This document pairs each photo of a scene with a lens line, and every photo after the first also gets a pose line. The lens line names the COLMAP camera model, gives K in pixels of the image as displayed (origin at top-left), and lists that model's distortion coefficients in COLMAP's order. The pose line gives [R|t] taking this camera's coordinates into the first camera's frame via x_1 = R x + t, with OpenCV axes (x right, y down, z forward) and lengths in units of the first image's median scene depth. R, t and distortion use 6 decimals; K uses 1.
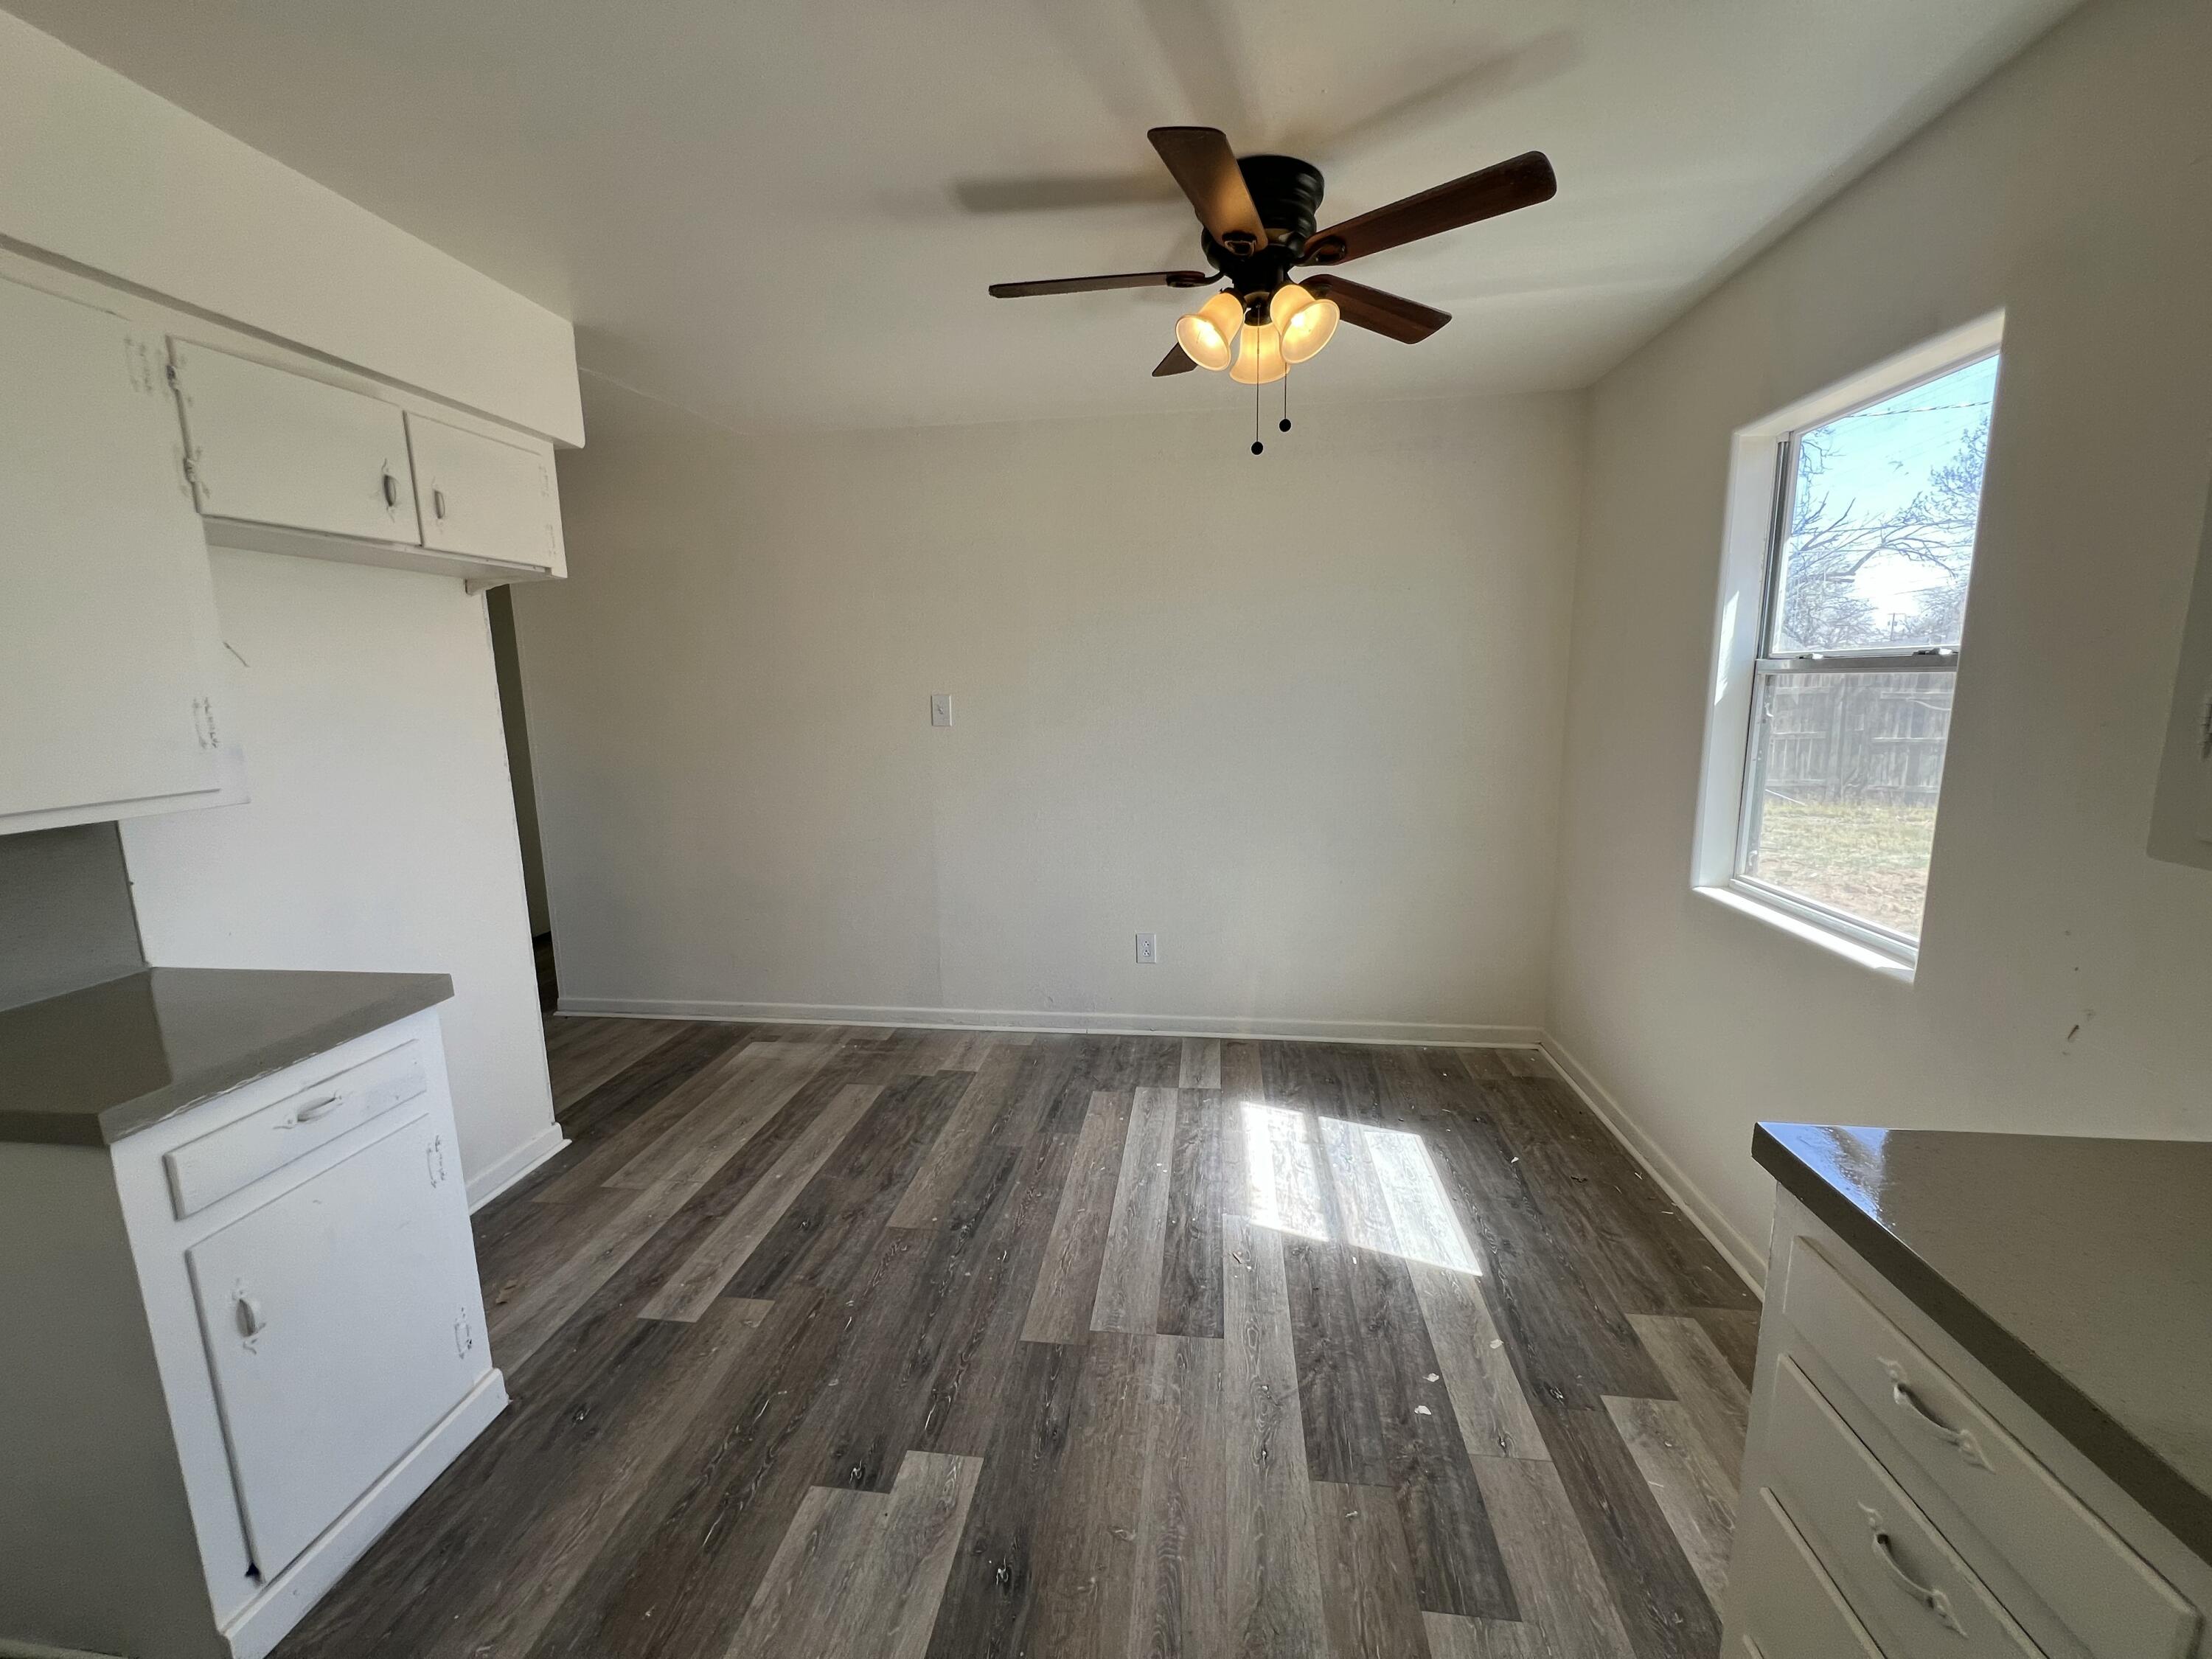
lens RADIAL K [[884.5, 0, 1101.6], [0, 884.5, 822.5], [0, 0, 1]] dist [-0.002552, 0.000632]
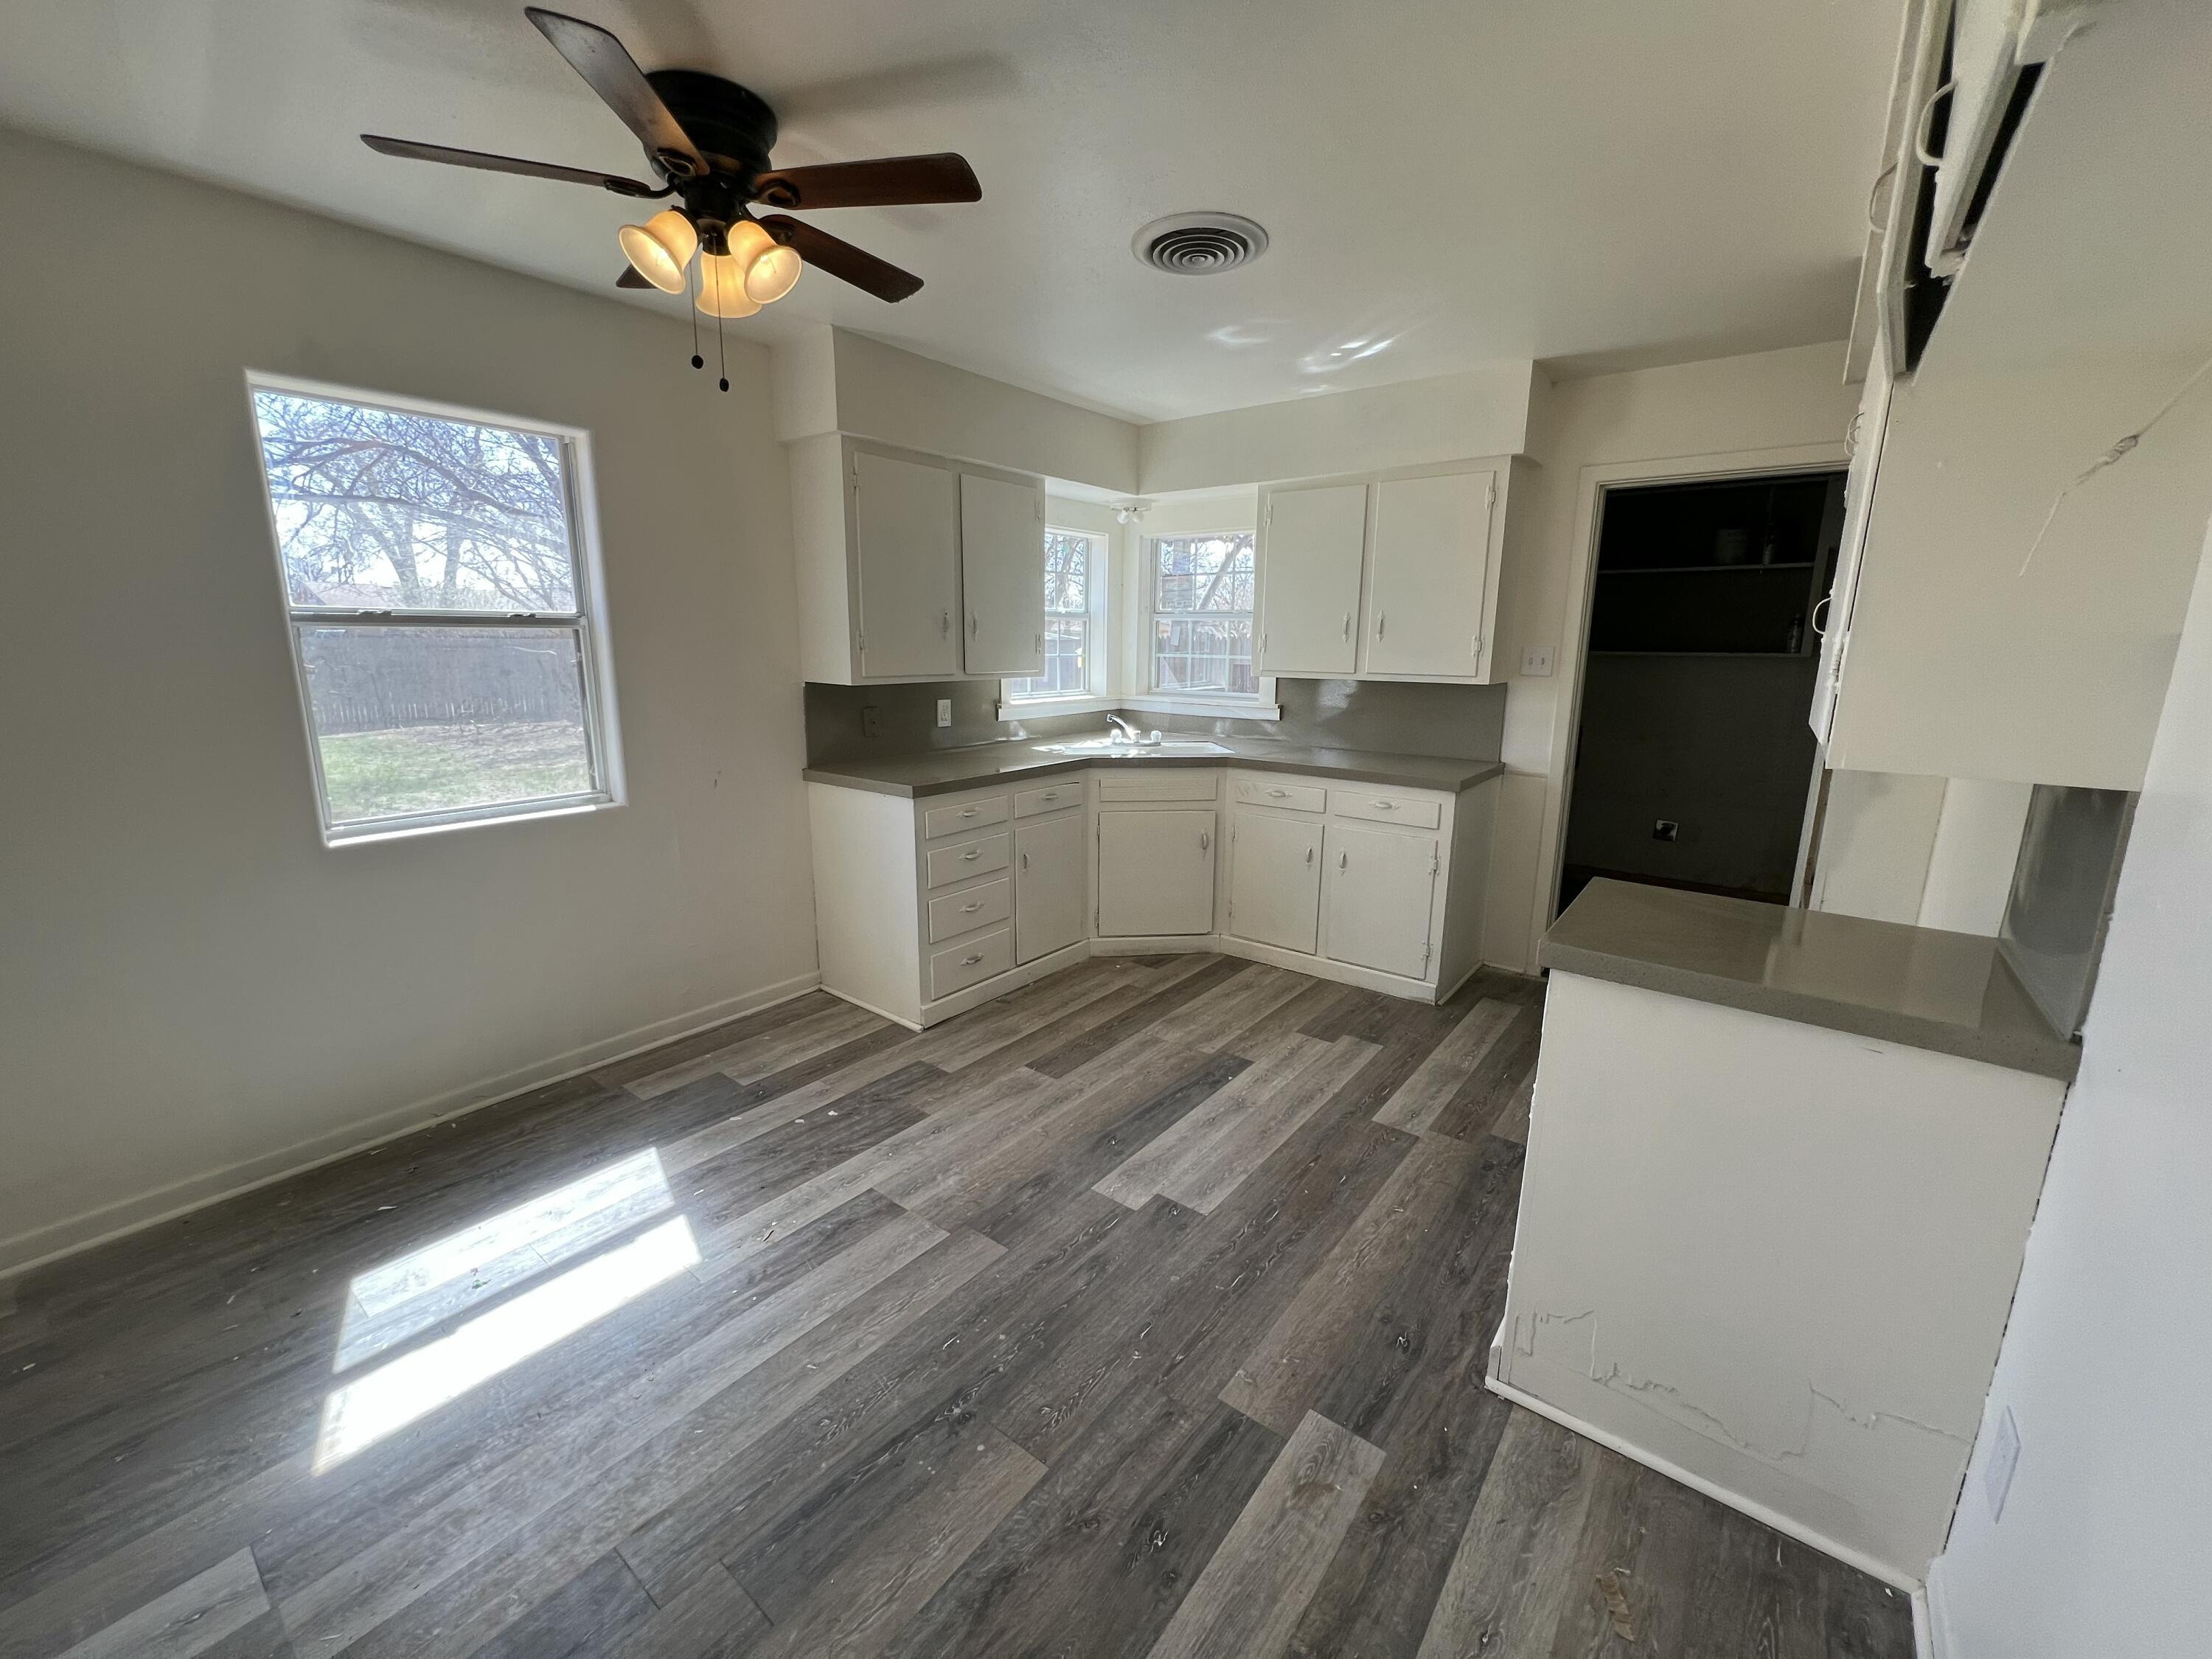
lens RADIAL K [[884.5, 0, 1104.1], [0, 884.5, 824.5], [0, 0, 1]] dist [-0.002552, 0.000632]
pose [[-0.859387, -0.096969, 0.502046, -0.589945], [0.087890, 0.939226, 0.331857, -0.208811], [-0.503715, 0.329319, -0.798637, 1.416916]]
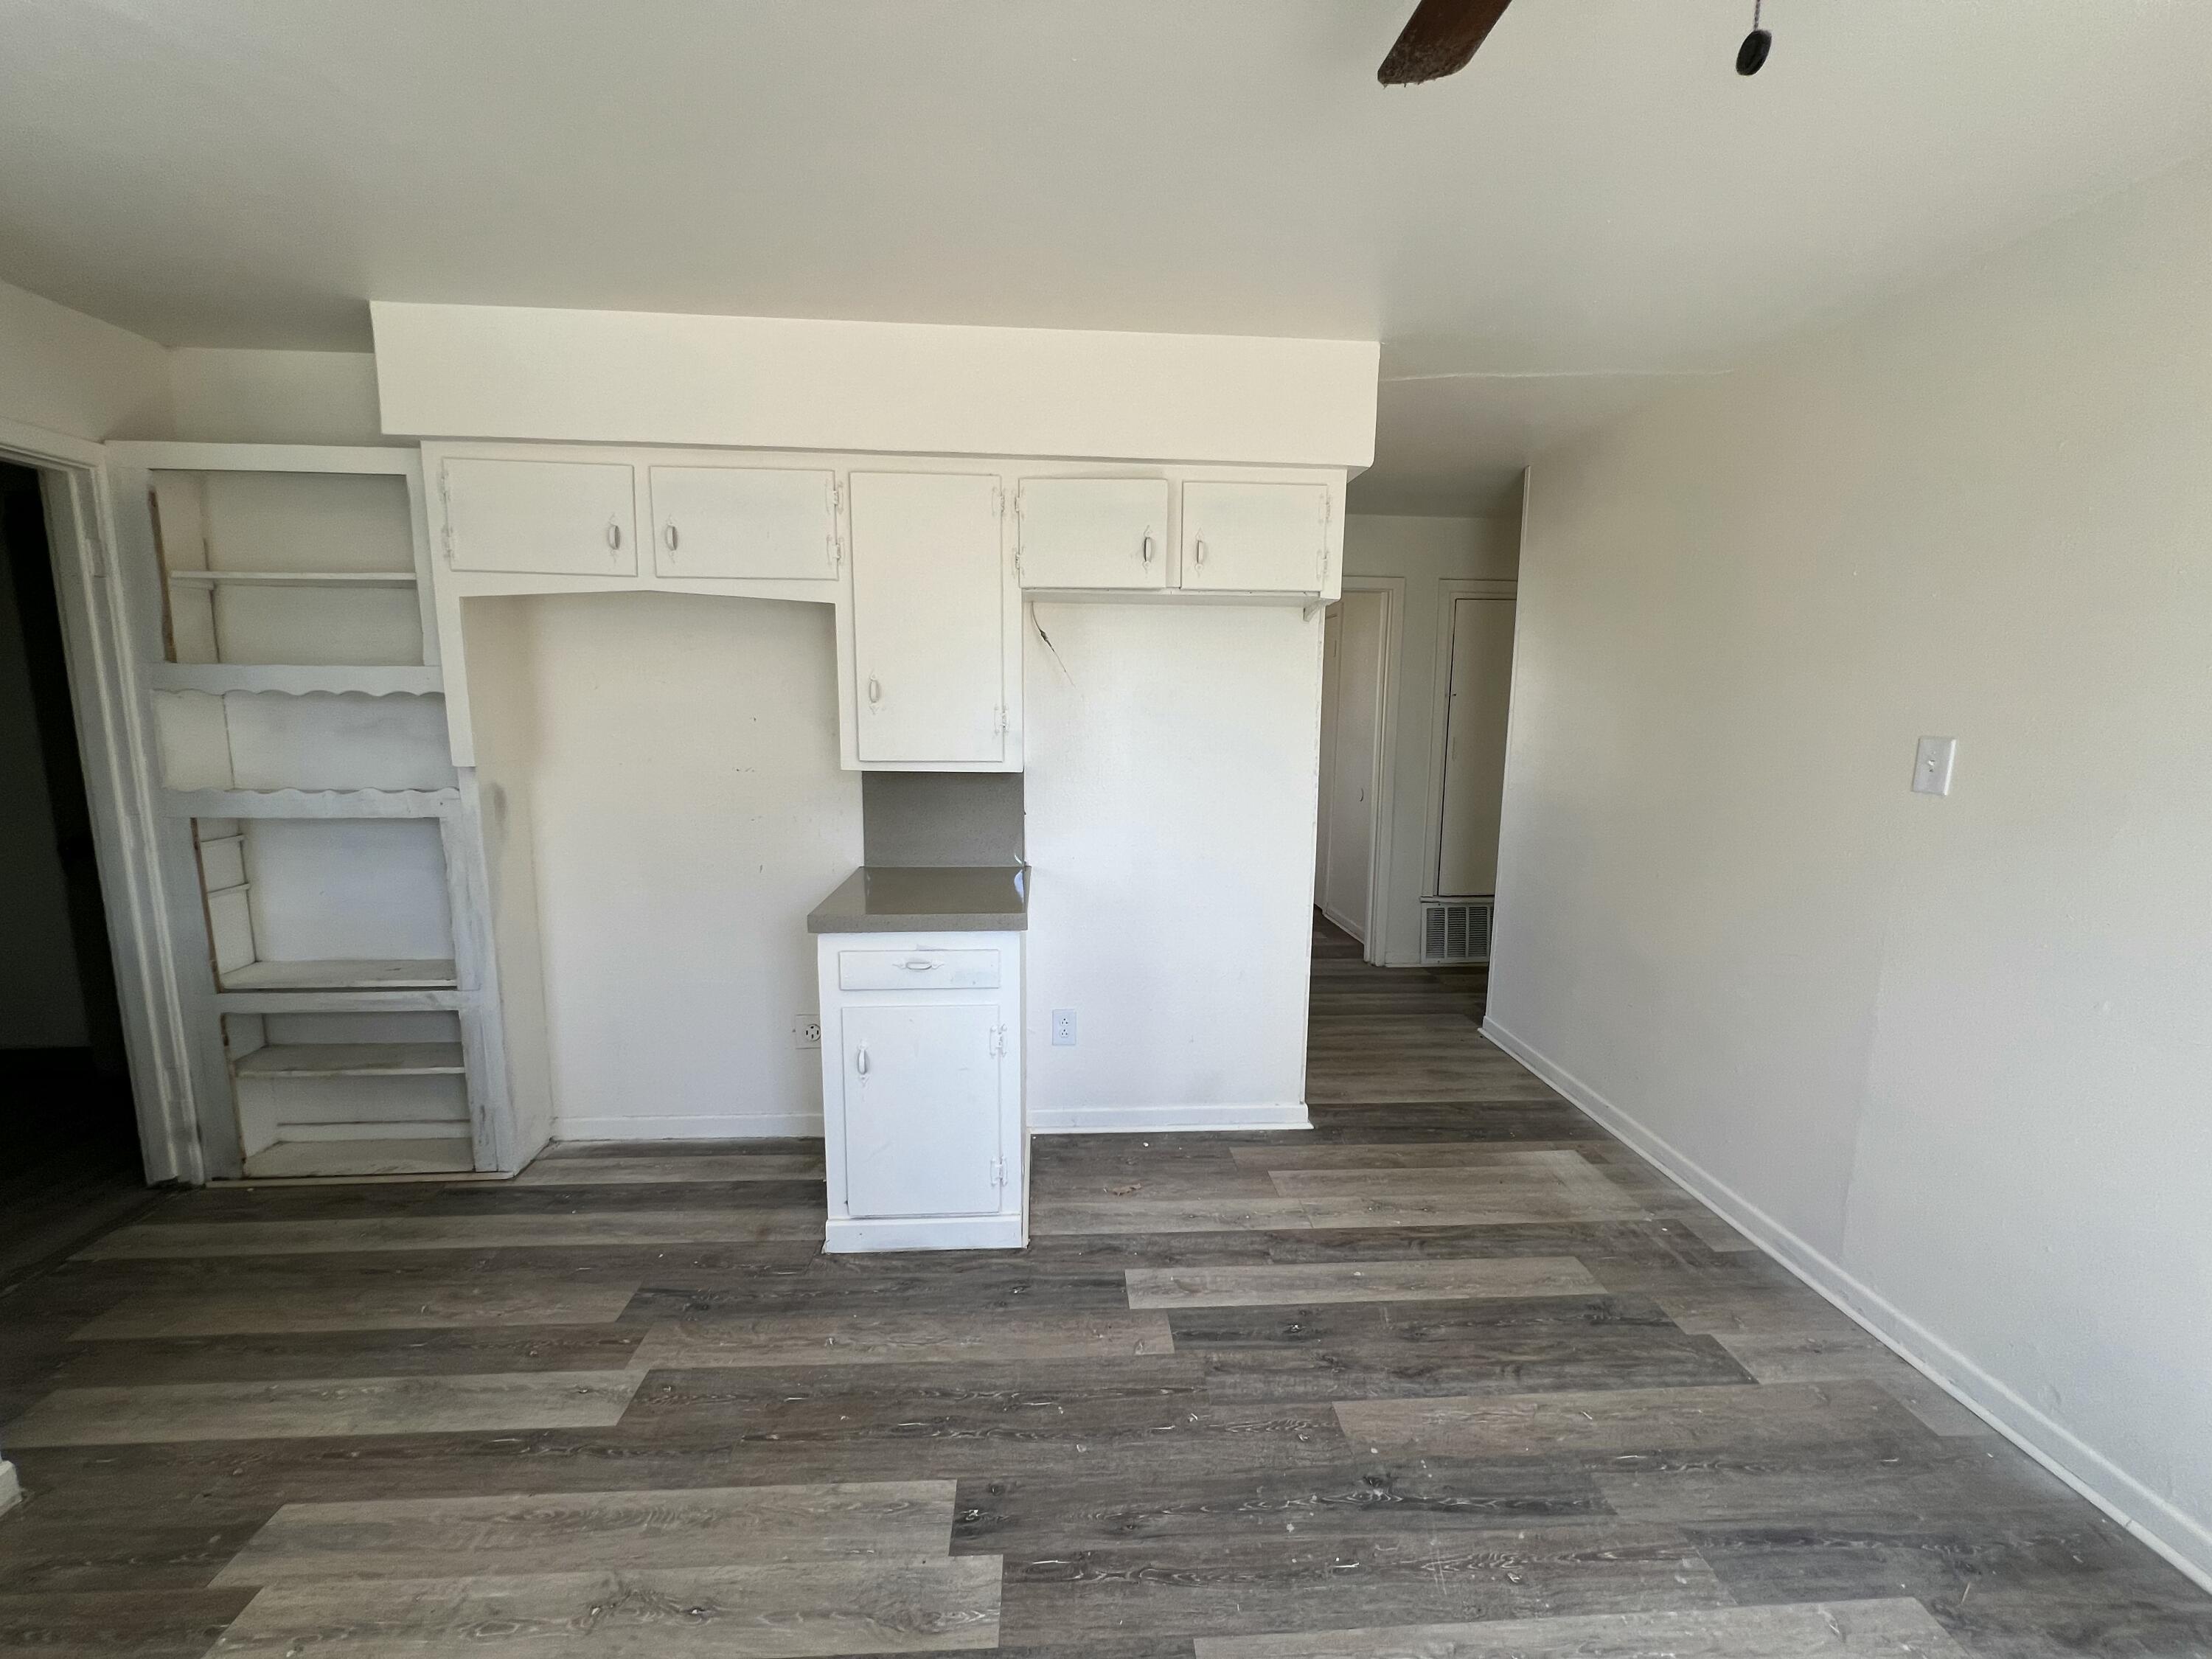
lens RADIAL K [[884.5, 0, 1101.4], [0, 884.5, 819.2], [0, 0, 1]] dist [-0.002552, 0.000632]
pose [[0.185770, 0.150793, -0.970954, 0.417919], [-0.172546, 0.977806, 0.118845, -0.108386], [0.967325, 0.145456, 0.207666, 0.599786]]
